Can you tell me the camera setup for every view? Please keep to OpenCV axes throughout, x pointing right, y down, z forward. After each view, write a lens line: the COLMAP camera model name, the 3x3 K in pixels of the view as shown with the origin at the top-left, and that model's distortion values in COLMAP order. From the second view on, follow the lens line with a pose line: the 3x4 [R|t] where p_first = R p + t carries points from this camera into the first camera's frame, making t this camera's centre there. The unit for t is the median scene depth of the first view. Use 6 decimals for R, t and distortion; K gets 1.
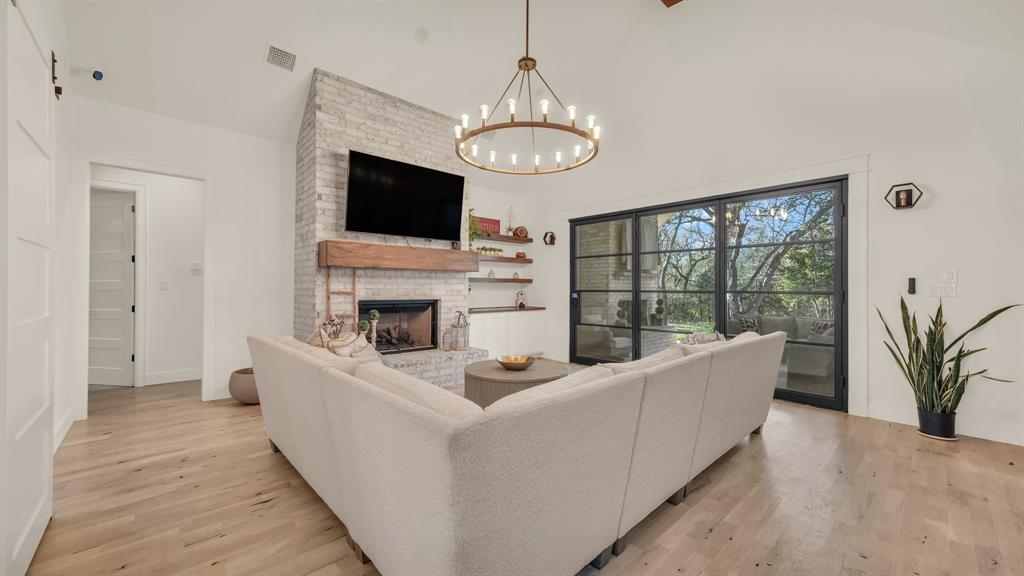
lens RADIAL K [[390.4, 0, 512.0], [0, 390.4, 288.0], [0, 0, 1]] dist [0.000412, 0.000087]
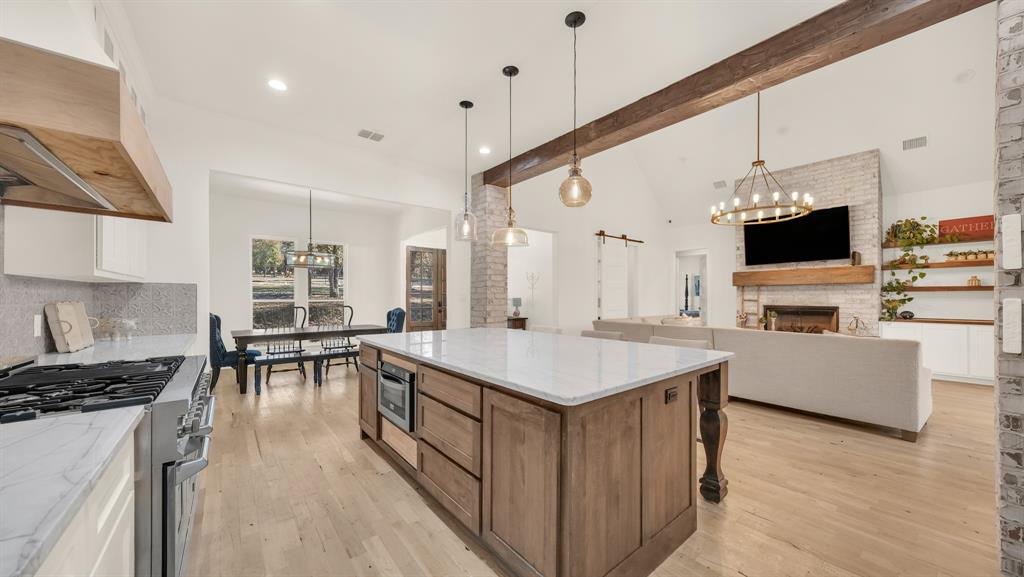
lens RADIAL K [[390.4, 0, 512.0], [0, 390.4, 288.5], [0, 0, 1]] dist [0.000412, 0.000087]
pose [[-0.023803, -0.018131, -0.999552, 1.210932], [0.008396, 0.999797, -0.018336, -0.016264], [0.999681, -0.008829, -0.023646, -0.018727]]
